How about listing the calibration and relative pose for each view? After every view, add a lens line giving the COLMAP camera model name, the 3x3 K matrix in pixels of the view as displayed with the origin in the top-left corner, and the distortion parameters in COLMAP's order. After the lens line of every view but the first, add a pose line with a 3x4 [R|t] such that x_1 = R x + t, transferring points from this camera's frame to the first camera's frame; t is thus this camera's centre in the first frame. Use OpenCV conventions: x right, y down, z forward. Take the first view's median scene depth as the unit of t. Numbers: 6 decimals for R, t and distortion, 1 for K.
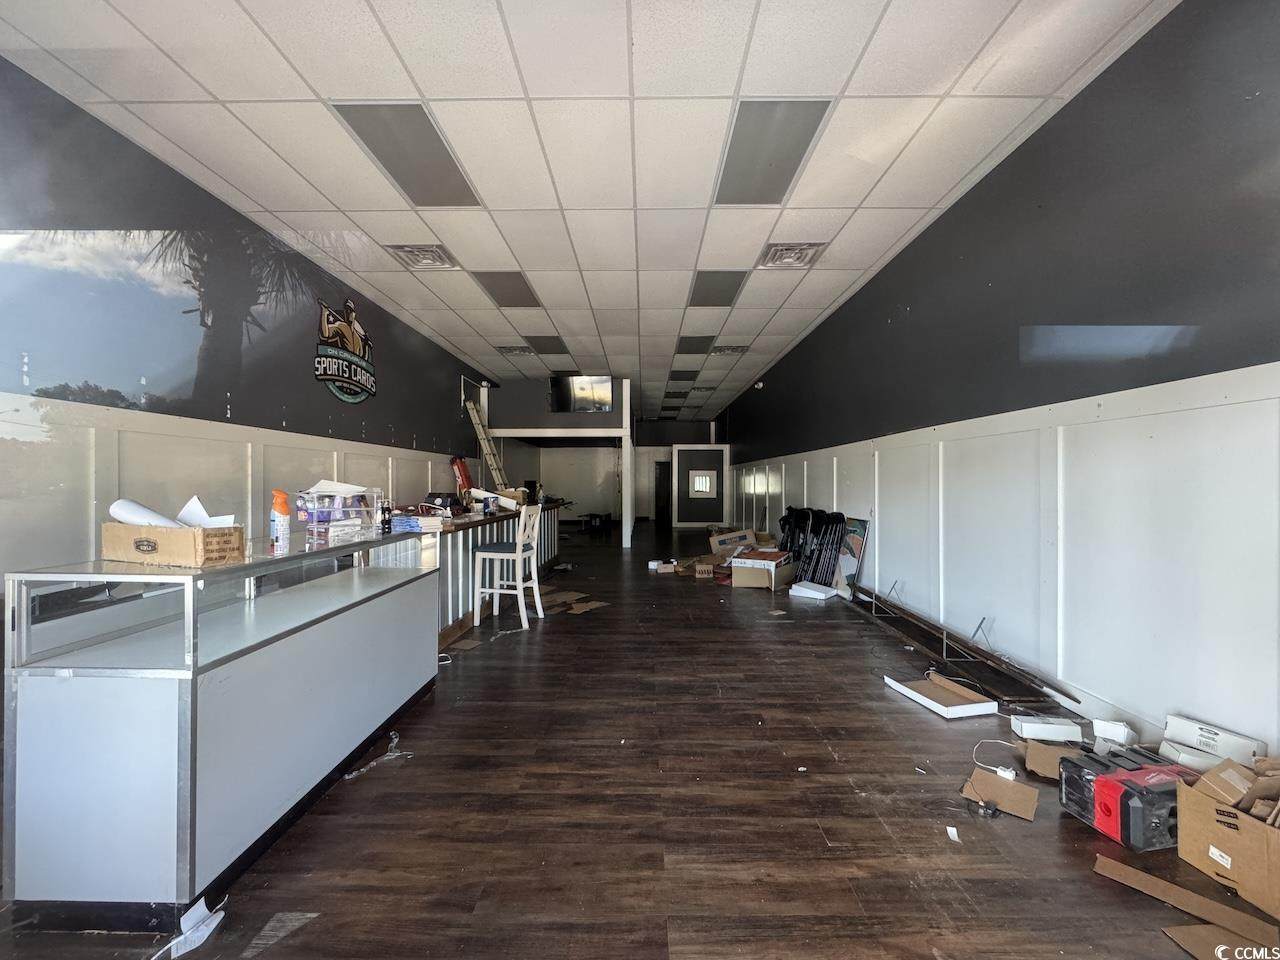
lens RADIAL K [[514.8, 0, 639.7], [0, 514.8, 481.7], [0, 0, 1]] dist [-0.005837, 0.001263]
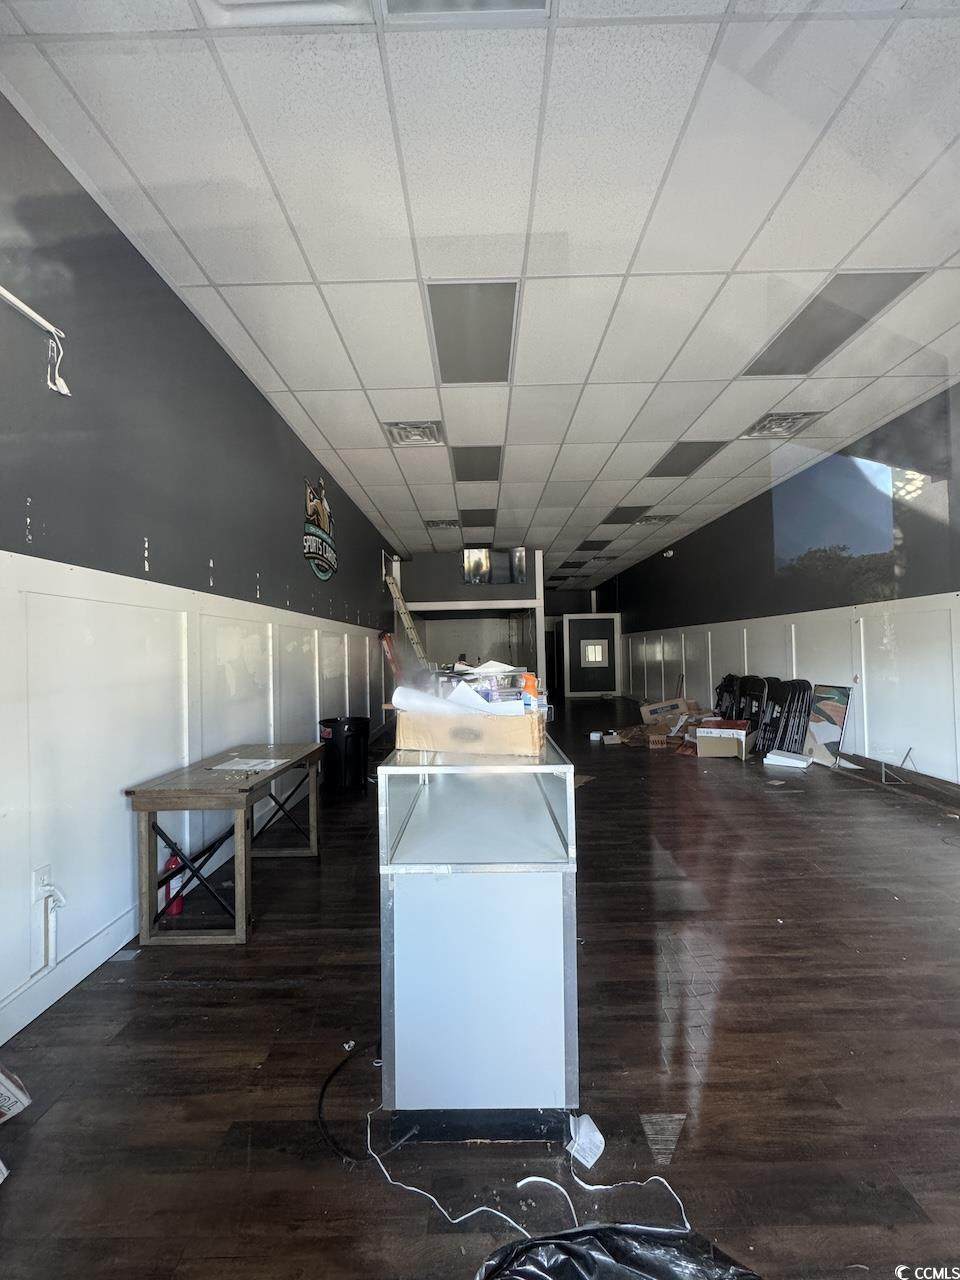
lens RADIAL K [[514.8, 0, 478.3], [0, 514.8, 640.8], [0, 0, 1]] dist [-0.005837, 0.001263]
pose [[0.999761, -0.021791, 0.001850, -0.248615], [0.021825, 0.999542, -0.020944, -0.008240], [-0.001393, 0.020980, 0.999779, 0.005373]]
